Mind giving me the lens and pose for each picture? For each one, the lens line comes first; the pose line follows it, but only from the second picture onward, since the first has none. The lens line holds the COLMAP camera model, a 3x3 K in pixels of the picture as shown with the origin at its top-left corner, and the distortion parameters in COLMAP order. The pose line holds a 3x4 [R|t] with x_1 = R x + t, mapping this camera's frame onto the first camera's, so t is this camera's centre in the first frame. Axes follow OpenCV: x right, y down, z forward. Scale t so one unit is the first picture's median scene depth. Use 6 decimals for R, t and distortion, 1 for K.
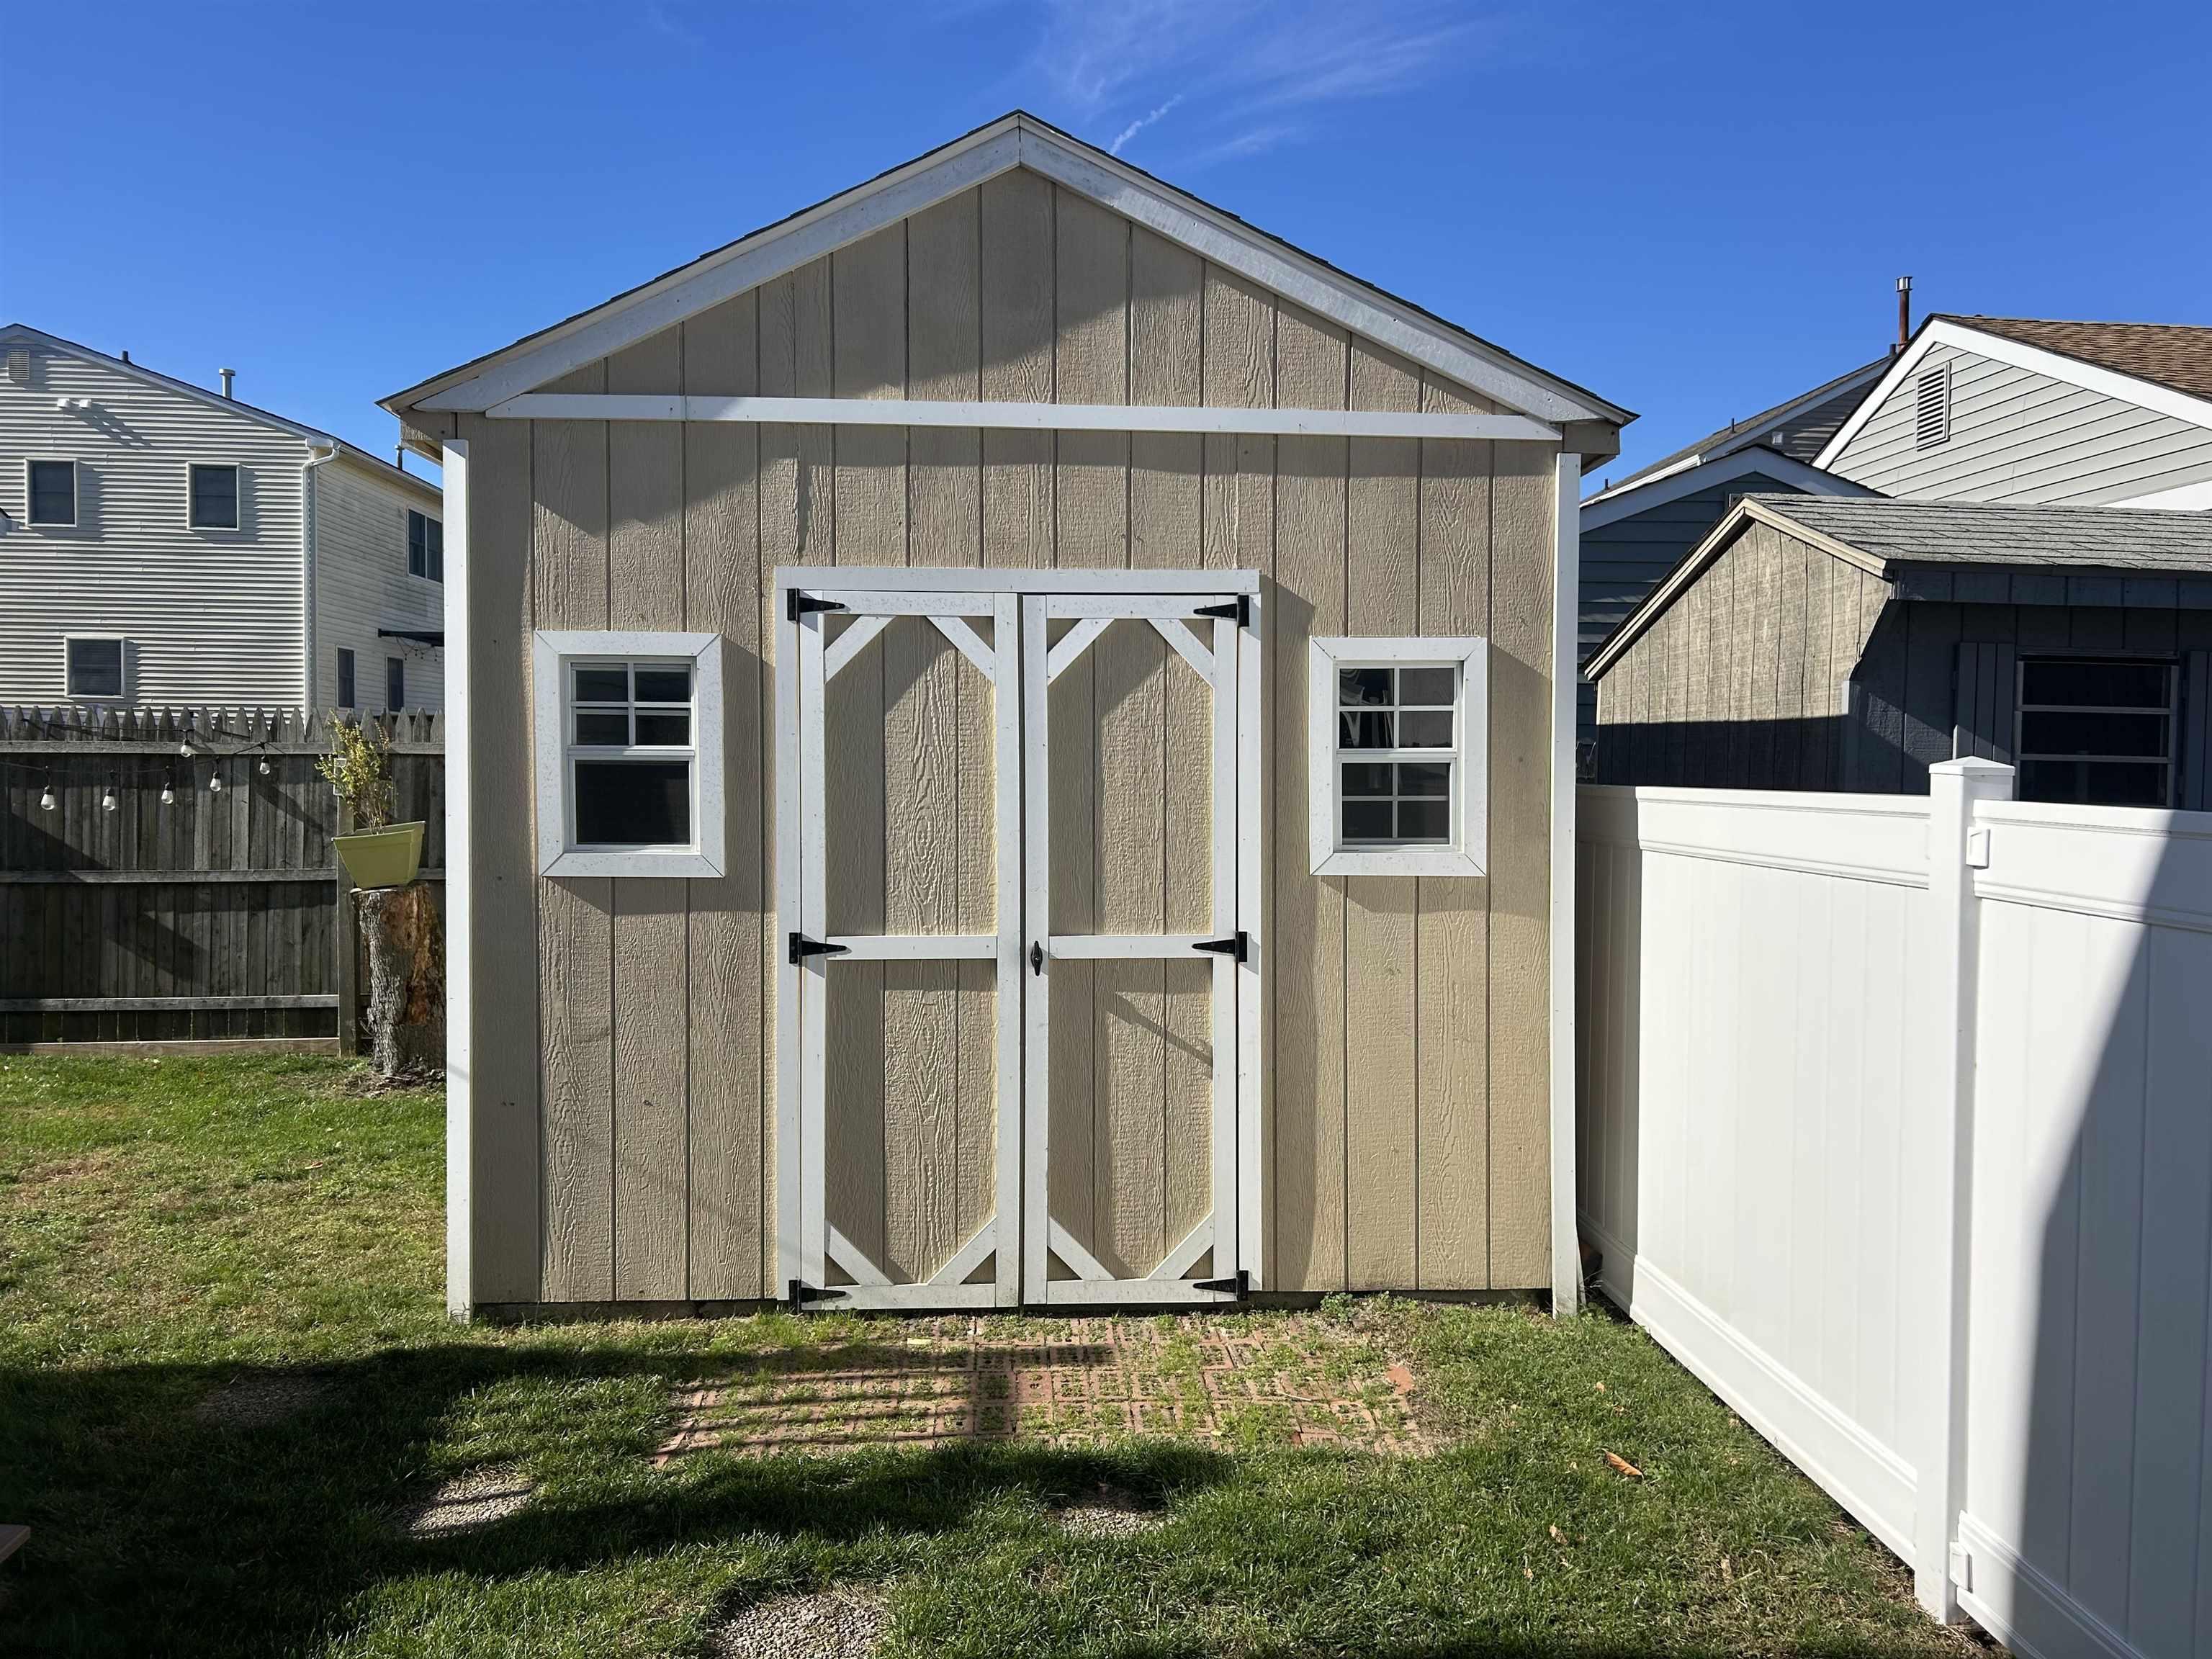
lens RADIAL K [[1651.2, 0, 1105.9], [0, 1651.2, 828.7], [0, 0, 1]] dist [0.049978, -0.044405]
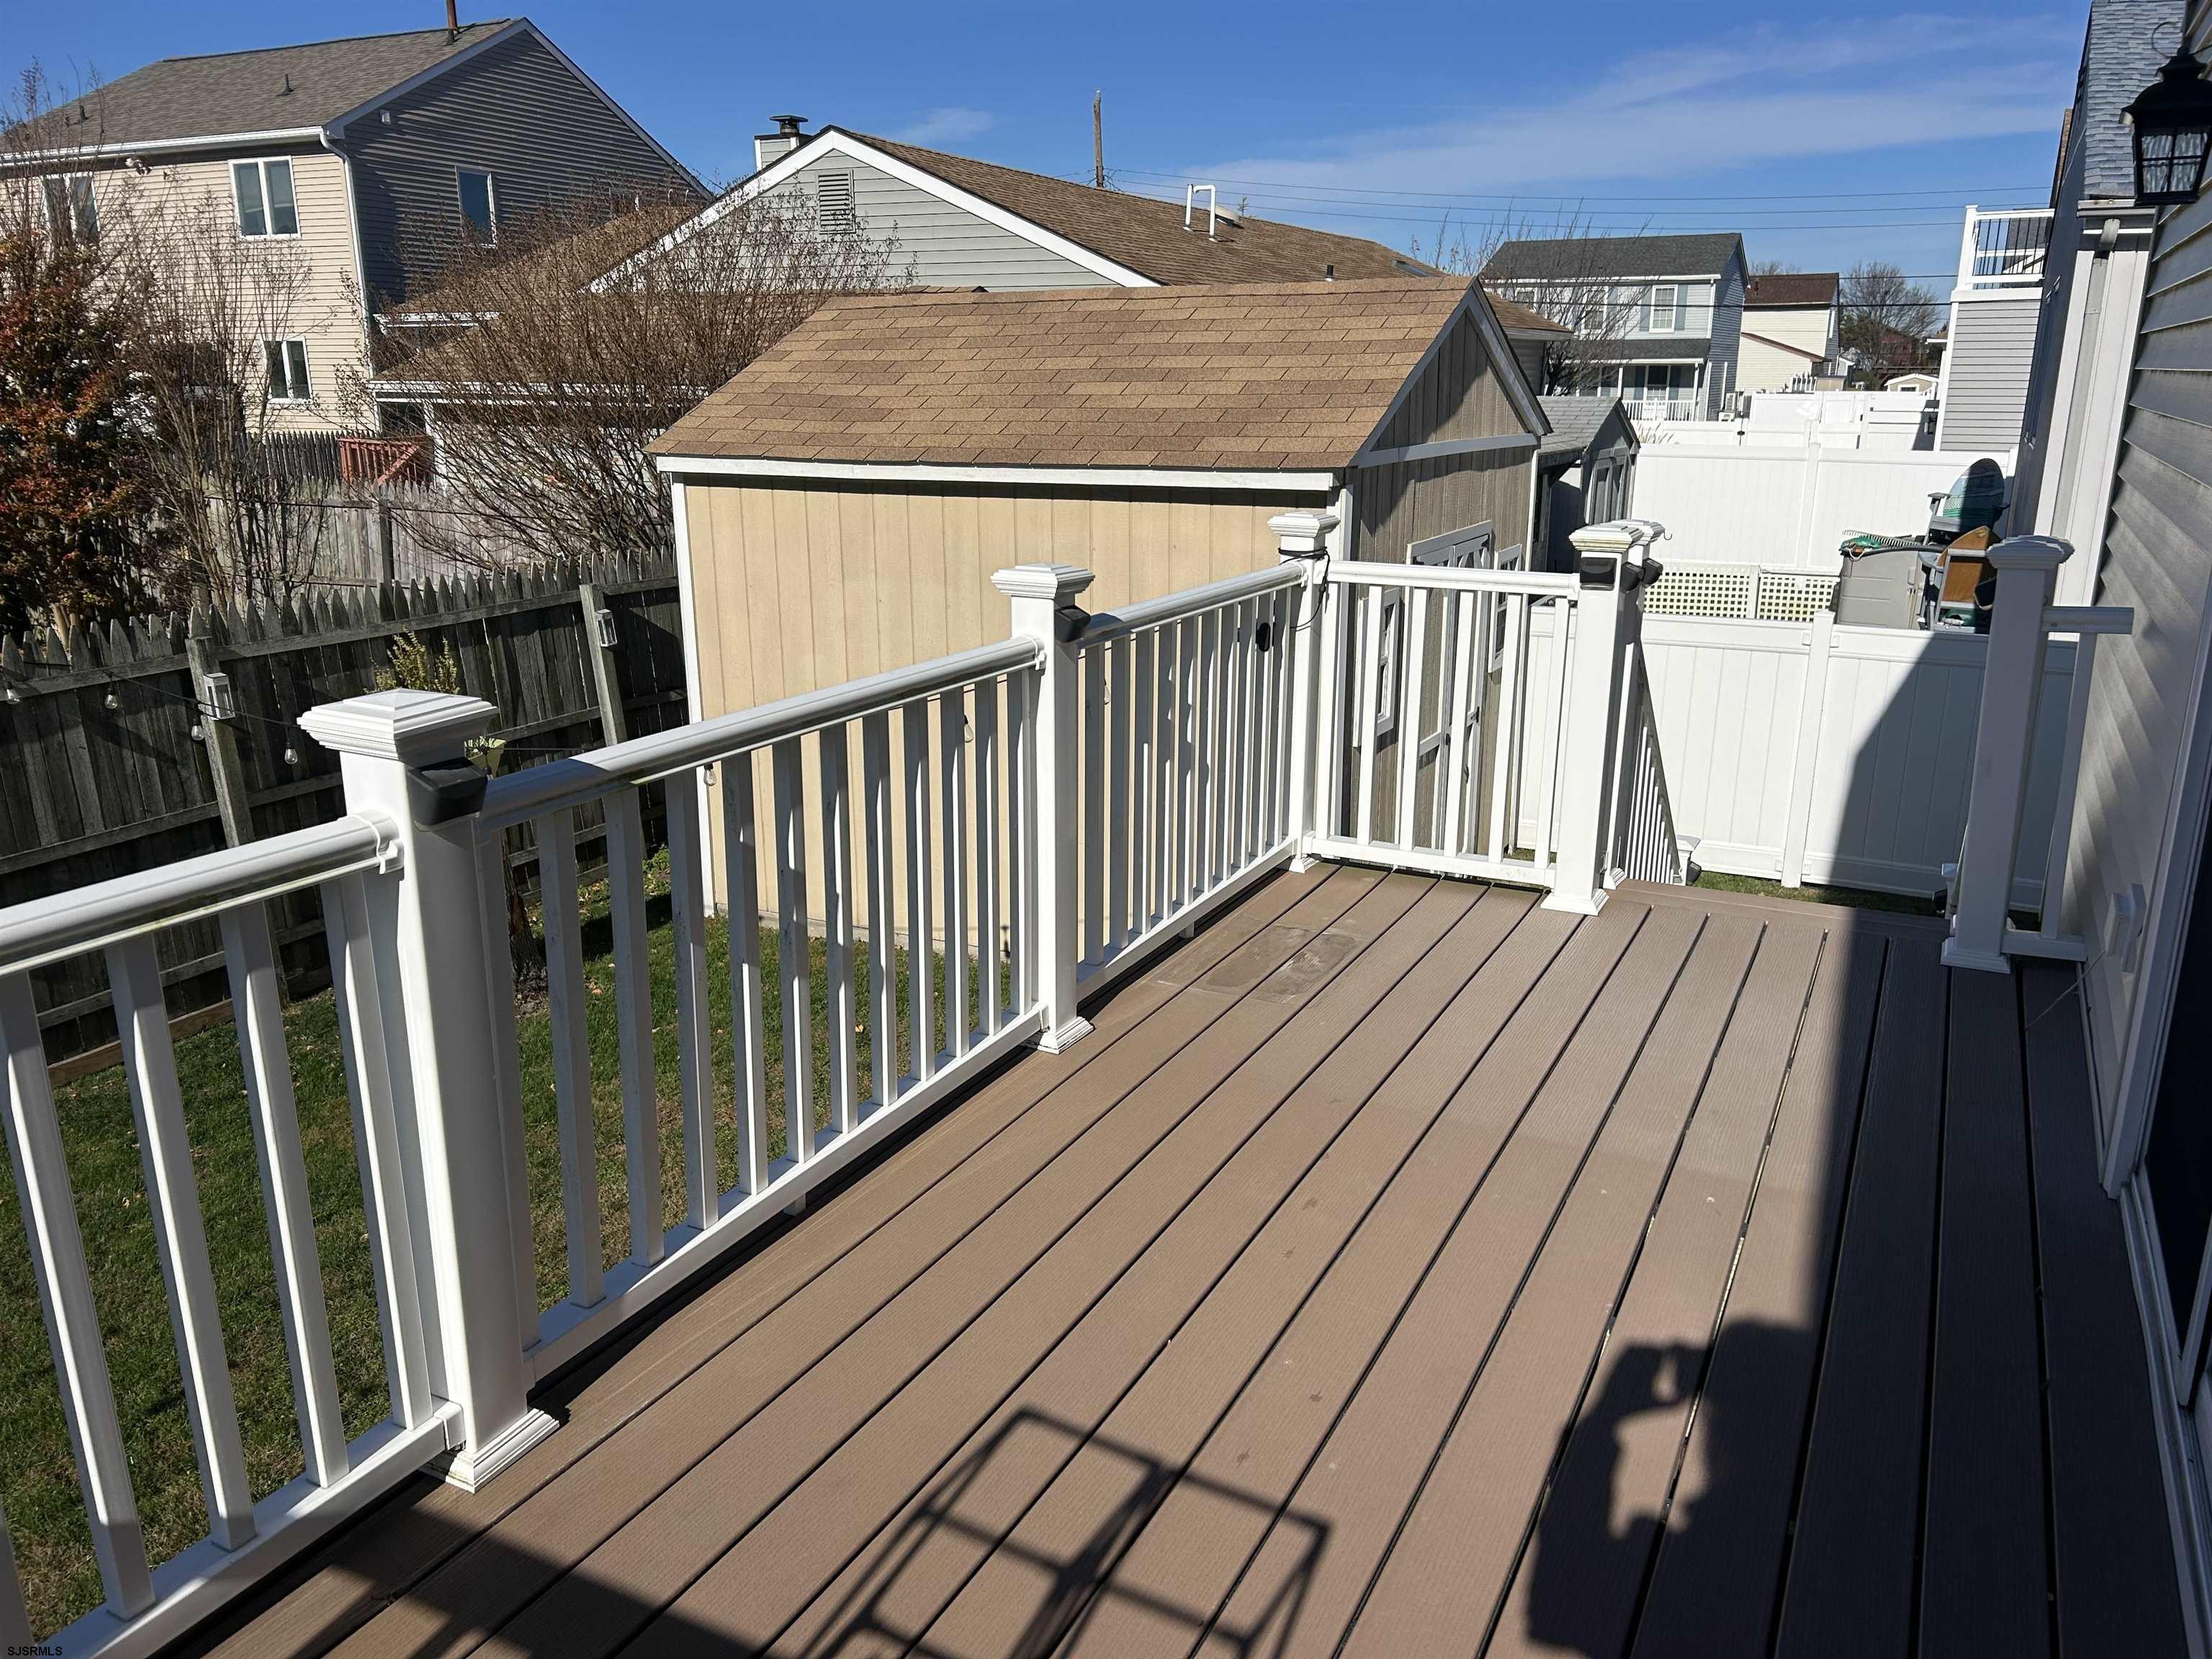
lens RADIAL K [[1651.2, 0, 1105.1], [0, 1651.2, 828.5], [0, 0, 1]] dist [0.049978, -0.044405]
pose [[0.517261, -0.234816, 0.822984, -0.921119], [0.039146, 0.967108, 0.251335, -0.157764], [-0.854932, -0.097790, 0.509440, 0.183454]]
